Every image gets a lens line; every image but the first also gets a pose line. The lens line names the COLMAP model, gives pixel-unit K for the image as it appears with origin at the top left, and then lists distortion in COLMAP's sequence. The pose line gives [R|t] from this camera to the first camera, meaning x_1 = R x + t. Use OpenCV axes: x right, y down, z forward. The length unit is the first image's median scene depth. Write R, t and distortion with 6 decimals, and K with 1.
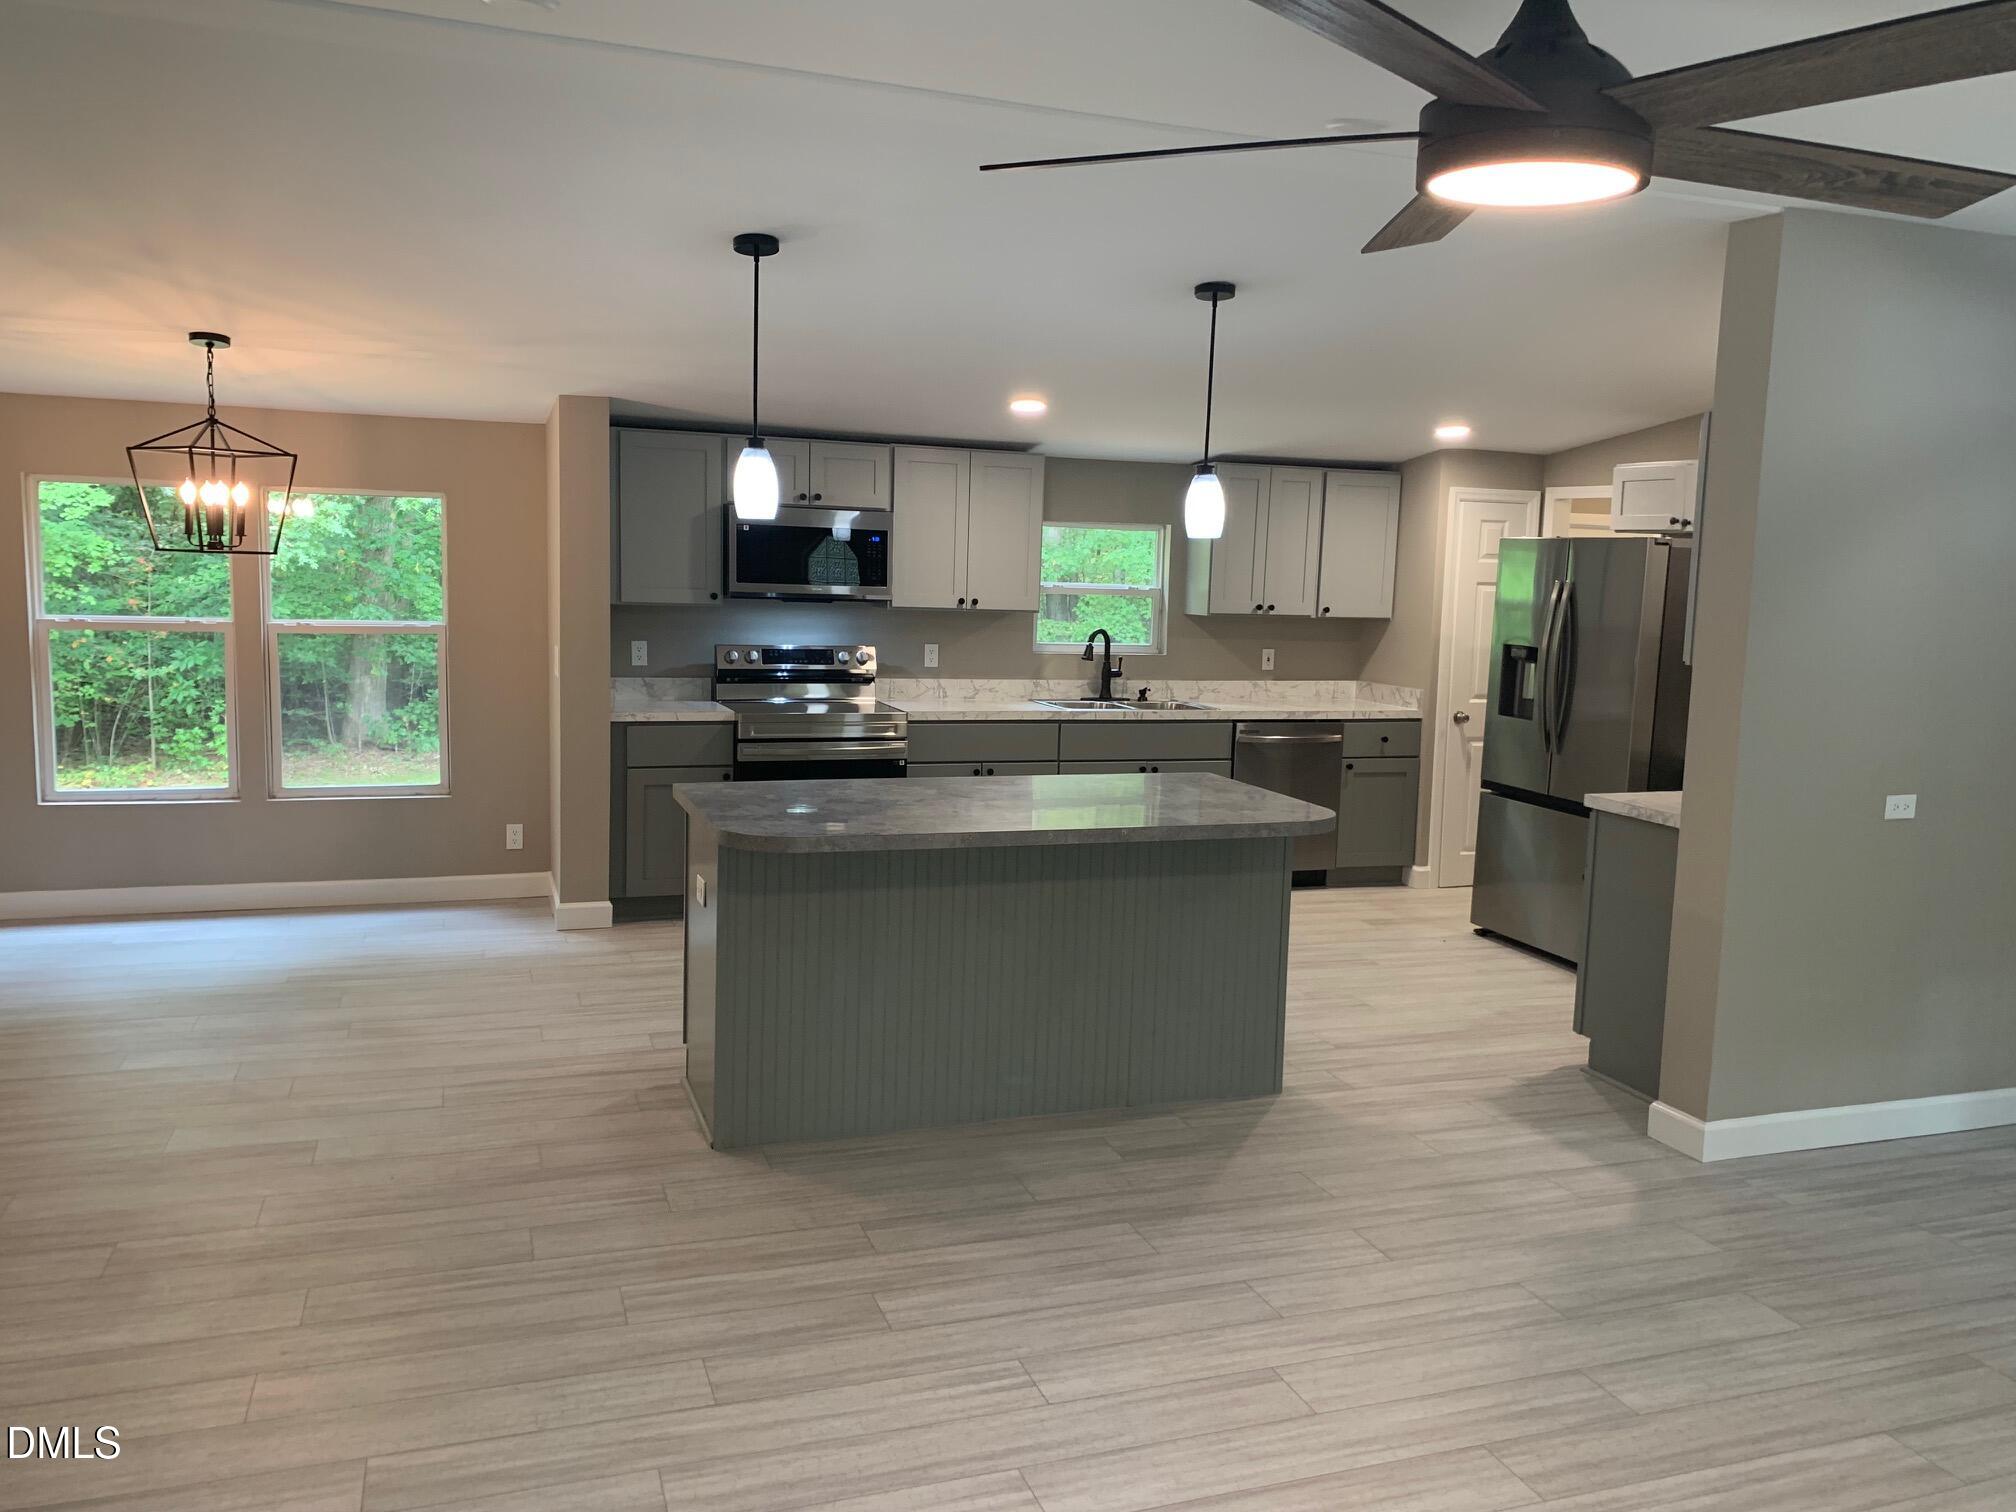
lens RADIAL K [[1509.5, 0, 1013.0], [0, 1509.5, 745.8], [0, 0, 1]] dist [0.012299, -0.044477]
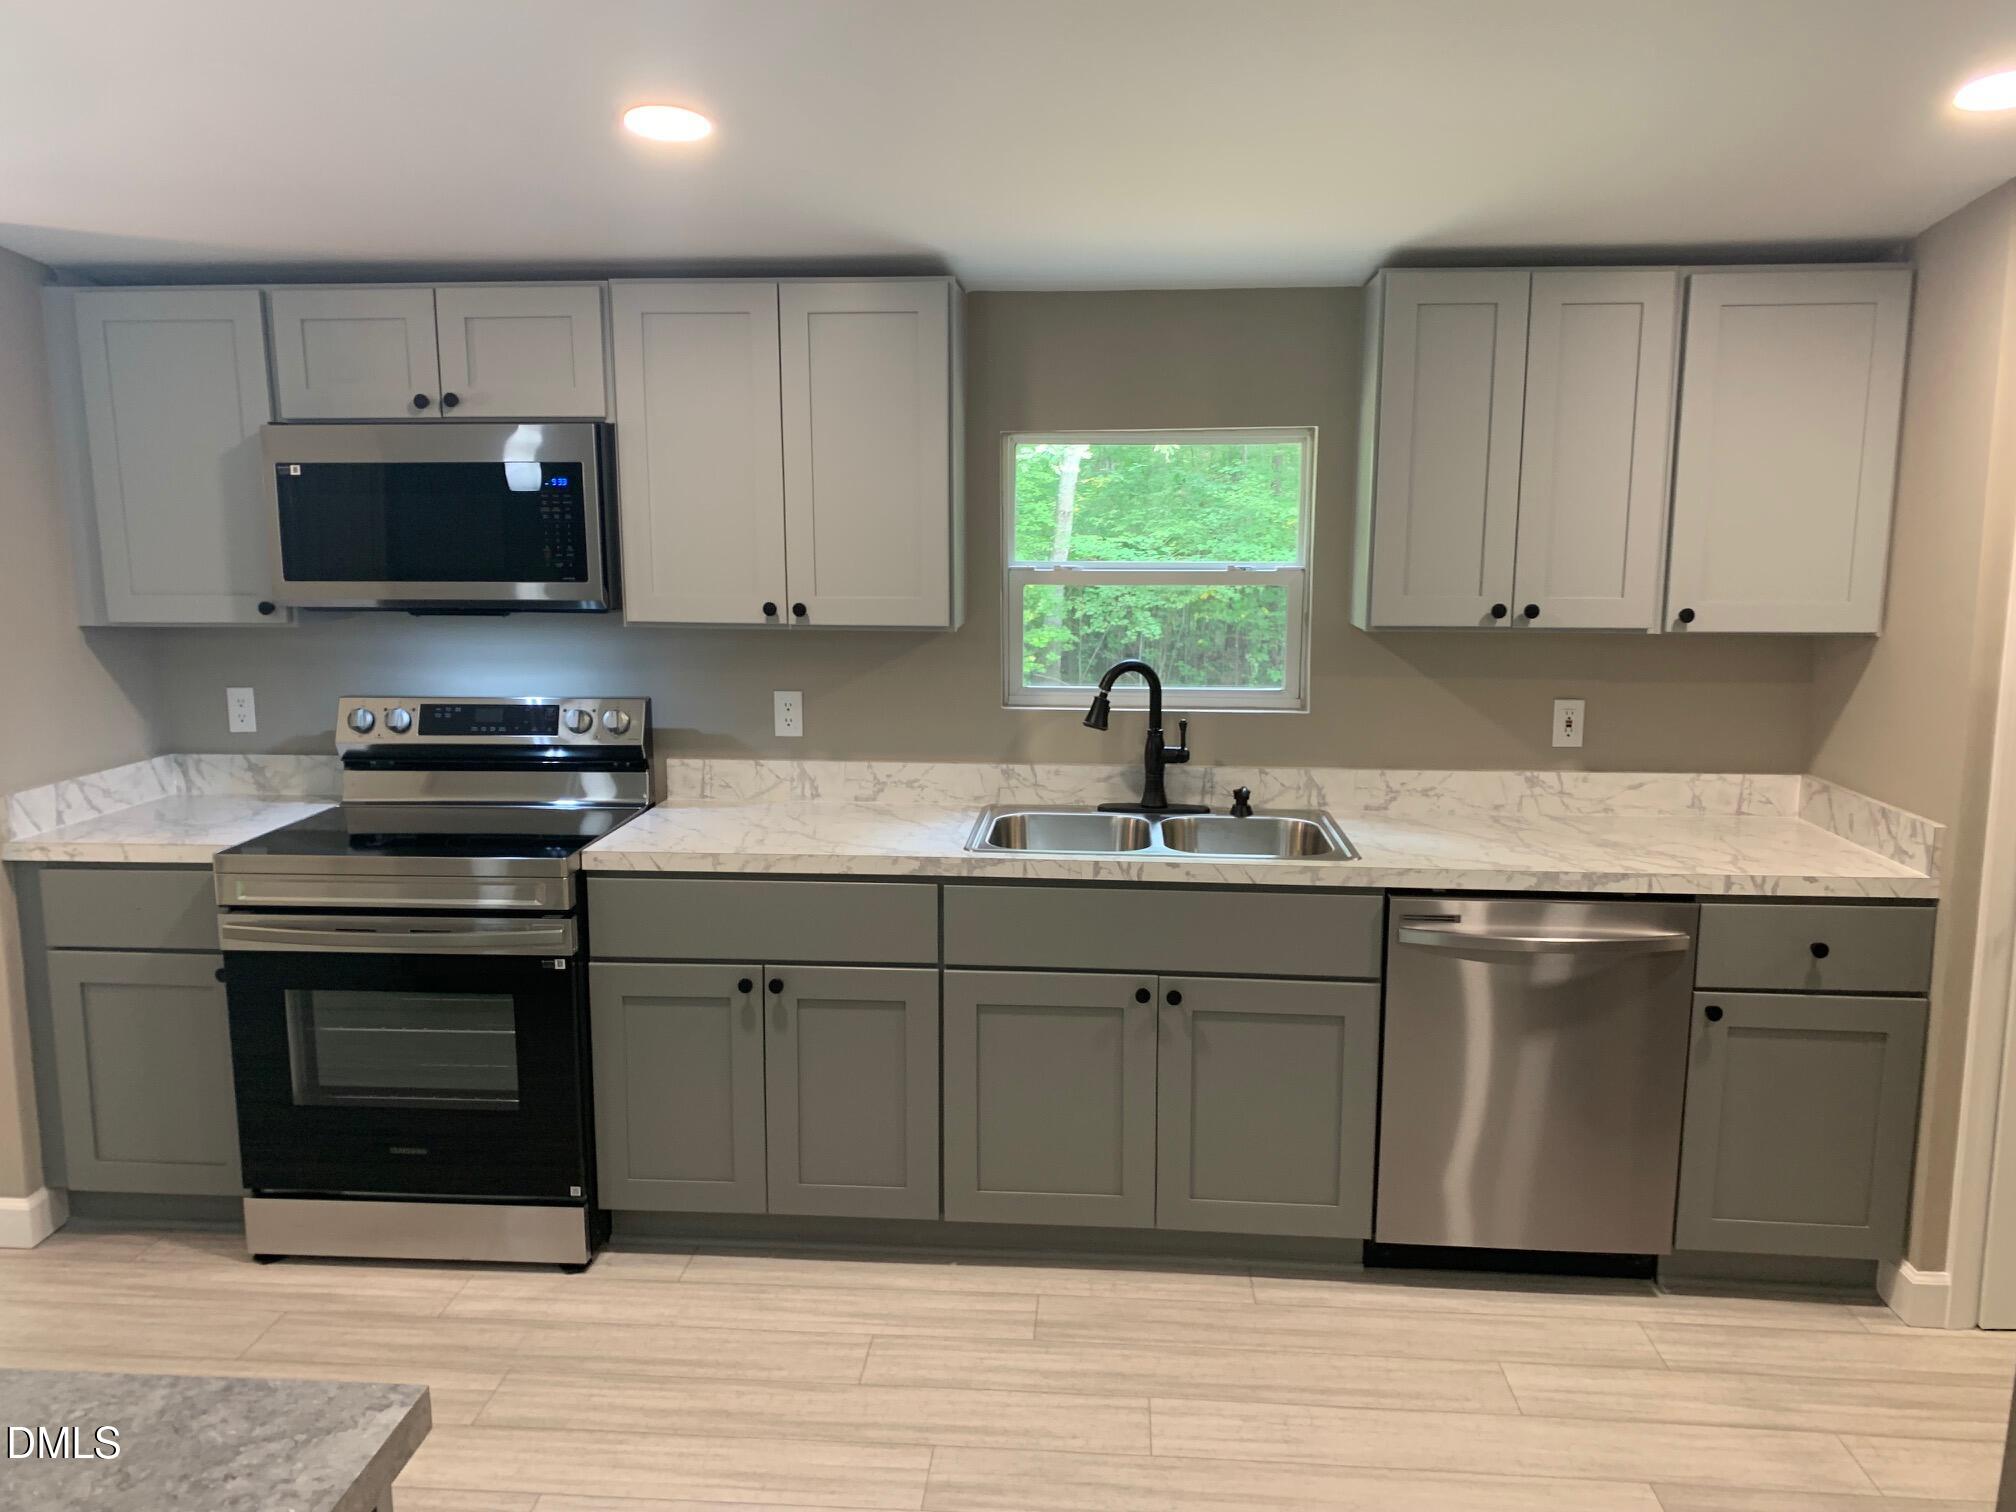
lens RADIAL K [[1509.5, 0, 1013.0], [0, 1509.5, 745.8], [0, 0, 1]] dist [0.012299, -0.044477]
pose [[0.912354, 0.030588, -0.408258, 0.212523], [-0.021181, 0.999396, 0.027544, -0.062780], [0.408854, -0.016483, 0.912451, 0.557642]]
